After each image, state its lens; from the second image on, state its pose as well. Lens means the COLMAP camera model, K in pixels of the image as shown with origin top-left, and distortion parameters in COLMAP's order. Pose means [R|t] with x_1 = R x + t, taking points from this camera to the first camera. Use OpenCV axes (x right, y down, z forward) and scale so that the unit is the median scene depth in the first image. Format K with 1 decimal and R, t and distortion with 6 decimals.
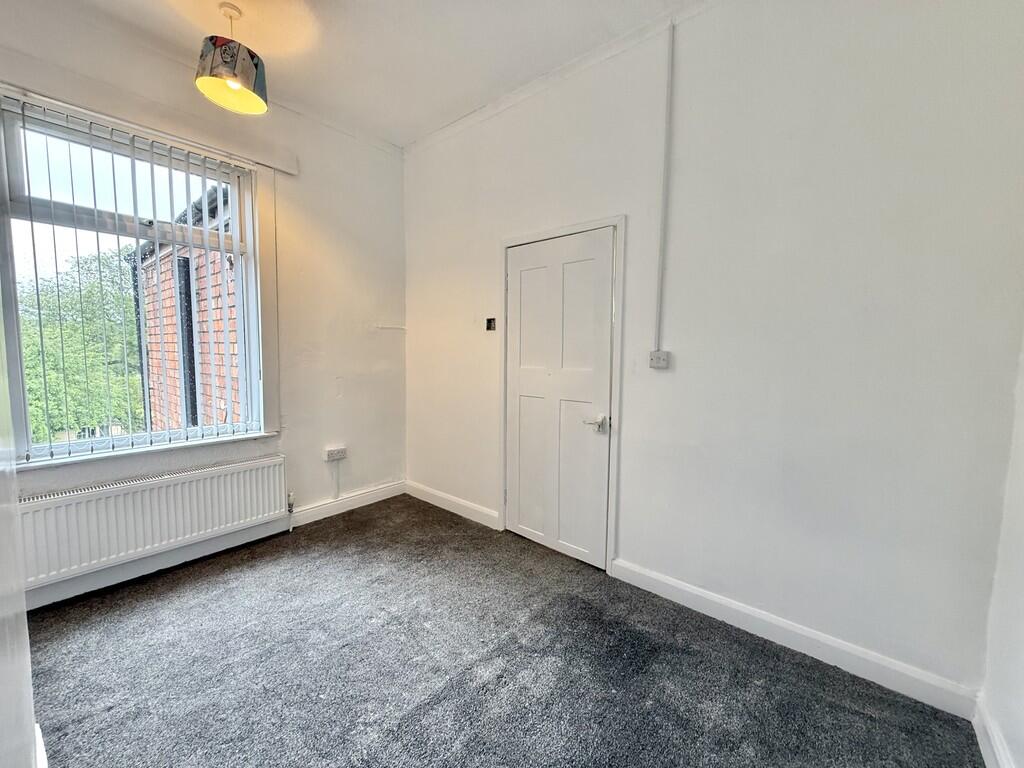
lens RADIAL K [[408.5, 0, 508.6], [0, 408.5, 383.6], [0, 0, 1]] dist [-0.000031, 0.000205]
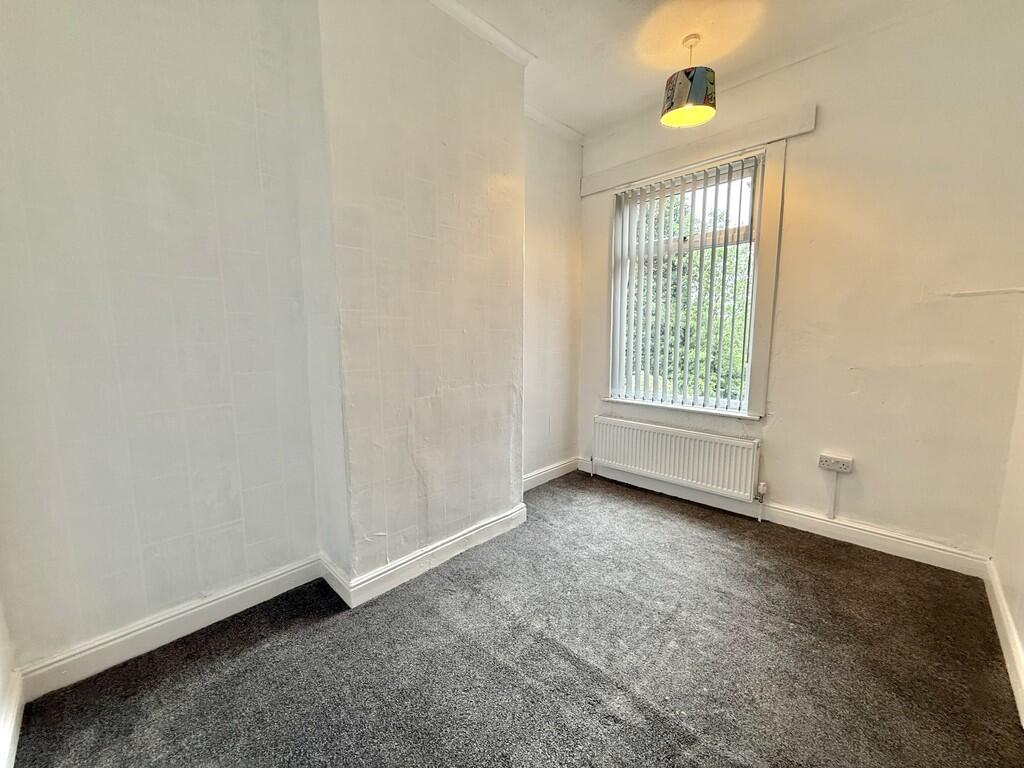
lens RADIAL K [[408.5, 0, 508.6], [0, 408.5, 383.6], [0, 0, 1]] dist [-0.000031, 0.000205]
pose [[-0.073378, 0.111370, -0.991066, 0.470595], [-0.073617, 0.990429, 0.116749, -0.033599], [0.994583, 0.081526, -0.064477, 0.483620]]
